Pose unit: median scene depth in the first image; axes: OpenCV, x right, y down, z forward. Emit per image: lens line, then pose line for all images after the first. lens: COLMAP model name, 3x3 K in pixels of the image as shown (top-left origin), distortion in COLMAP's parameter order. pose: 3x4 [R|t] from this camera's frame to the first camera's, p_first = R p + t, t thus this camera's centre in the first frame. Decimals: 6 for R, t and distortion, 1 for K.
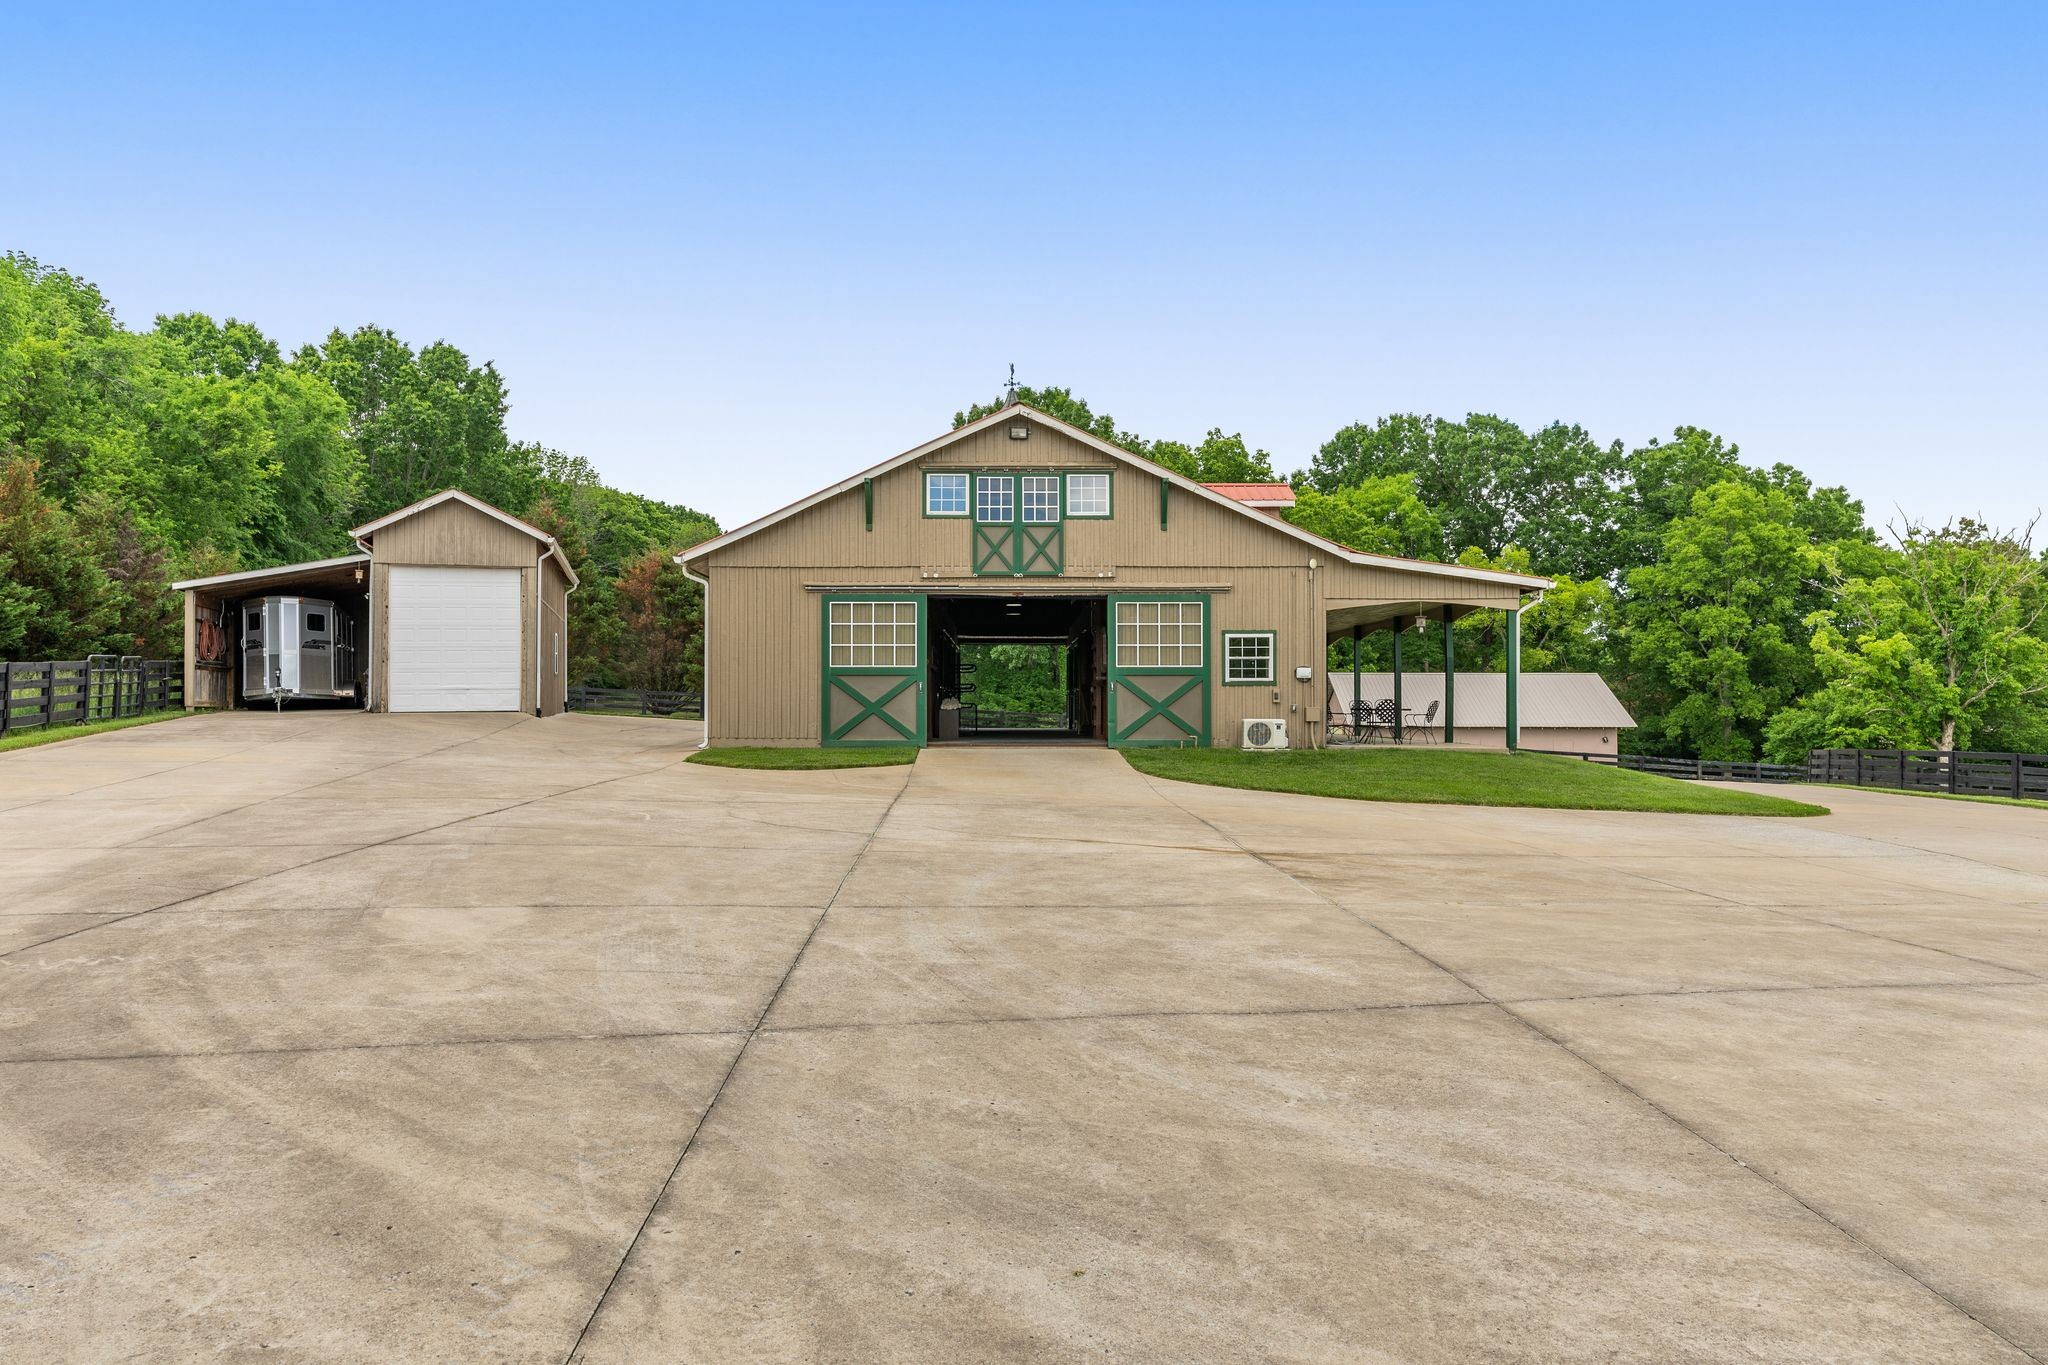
lens RADIAL K [[1370.9, 0, 1015.0], [0, 1370.9, 686.7], [0, 0, 1]] dist [-0.004911, 0.001908]
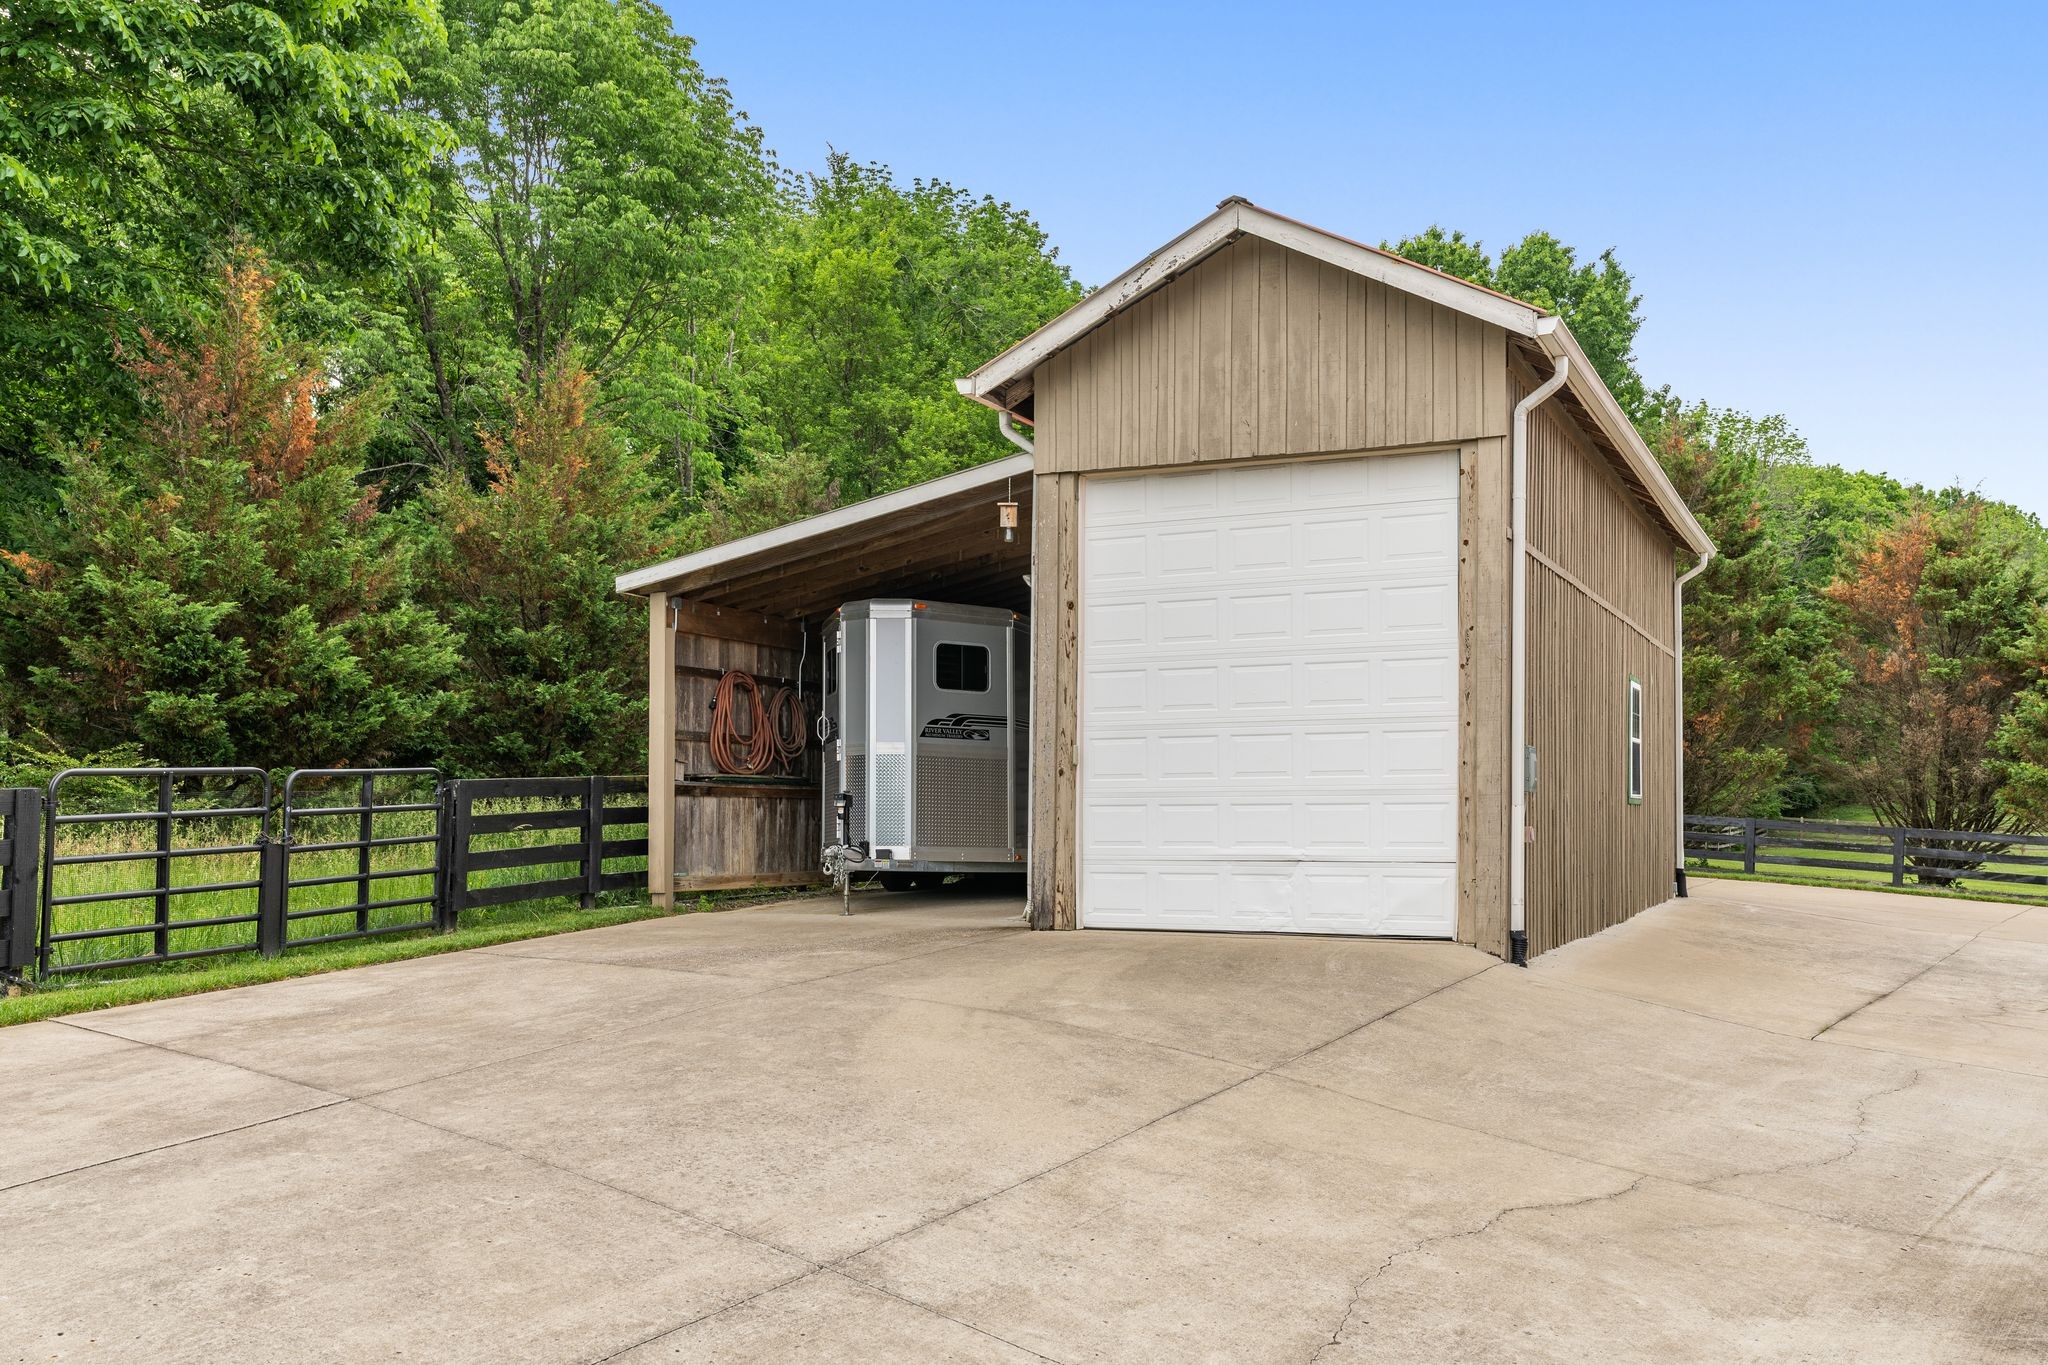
lens RADIAL K [[1821.0, 0, 1056.0], [0, 1821.0, 777.8], [0, 0, 1]] dist [0.012271, -0.003405]
pose [[0.770517, -0.006645, -0.637385, -0.177801], [0.002032, 0.999966, -0.007968, -0.013245], [0.637417, 0.004844, 0.770504, 0.639489]]
